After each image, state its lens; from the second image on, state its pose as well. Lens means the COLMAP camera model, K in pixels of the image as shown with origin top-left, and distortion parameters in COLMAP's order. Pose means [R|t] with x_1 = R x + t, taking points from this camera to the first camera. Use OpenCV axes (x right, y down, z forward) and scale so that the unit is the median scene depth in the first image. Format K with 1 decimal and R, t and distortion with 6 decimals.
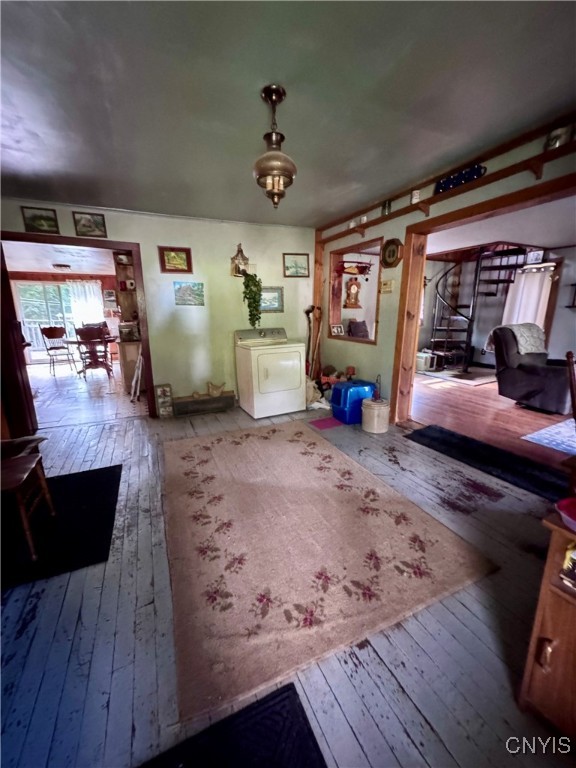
lens RADIAL K [[305.4, 0, 288.1], [0, 305.4, 383.5], [0, 0, 1]] dist [-0.004491, 0.000306]
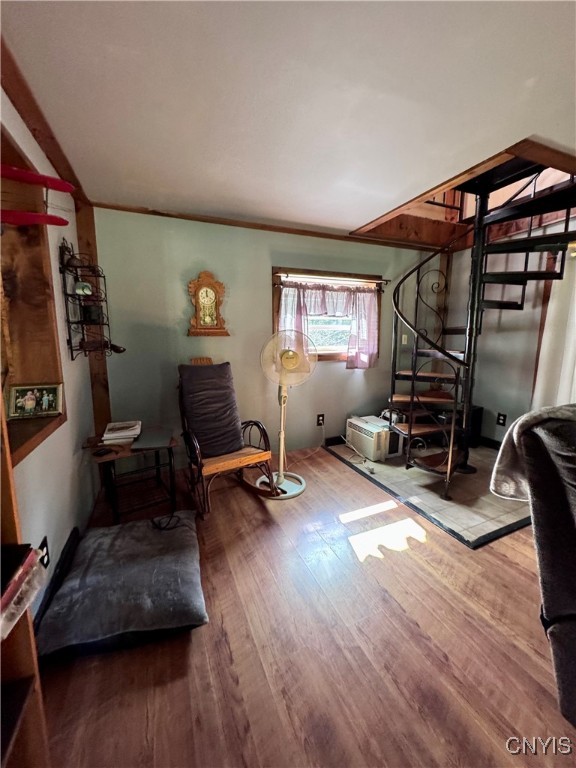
lens RADIAL K [[305.4, 0, 287.7], [0, 305.4, 383.6], [0, 0, 1]] dist [-0.004491, 0.000306]
pose [[0.998228, 0.003709, -0.059394, 0.392202], [-0.008671, 0.996469, -0.083510, -0.144700], [0.058874, 0.083877, 0.994735, 0.583980]]
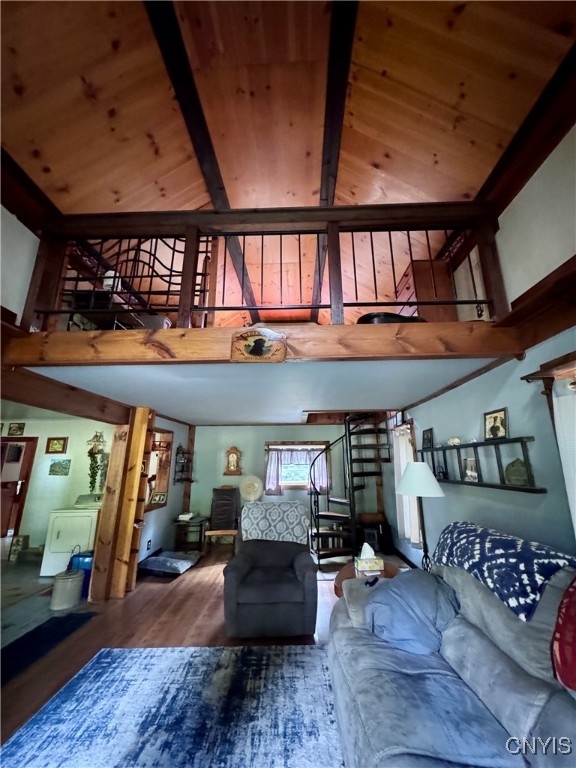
lens RADIAL K [[305.4, 0, 288.9], [0, 305.4, 384.3], [0, 0, 1]] dist [-0.004491, 0.000306]
pose [[0.884953, -0.118160, -0.450439, 0.964049], [-0.105727, 0.891033, -0.441455, -0.089412], [0.453519, 0.438291, 0.776030, 0.149140]]
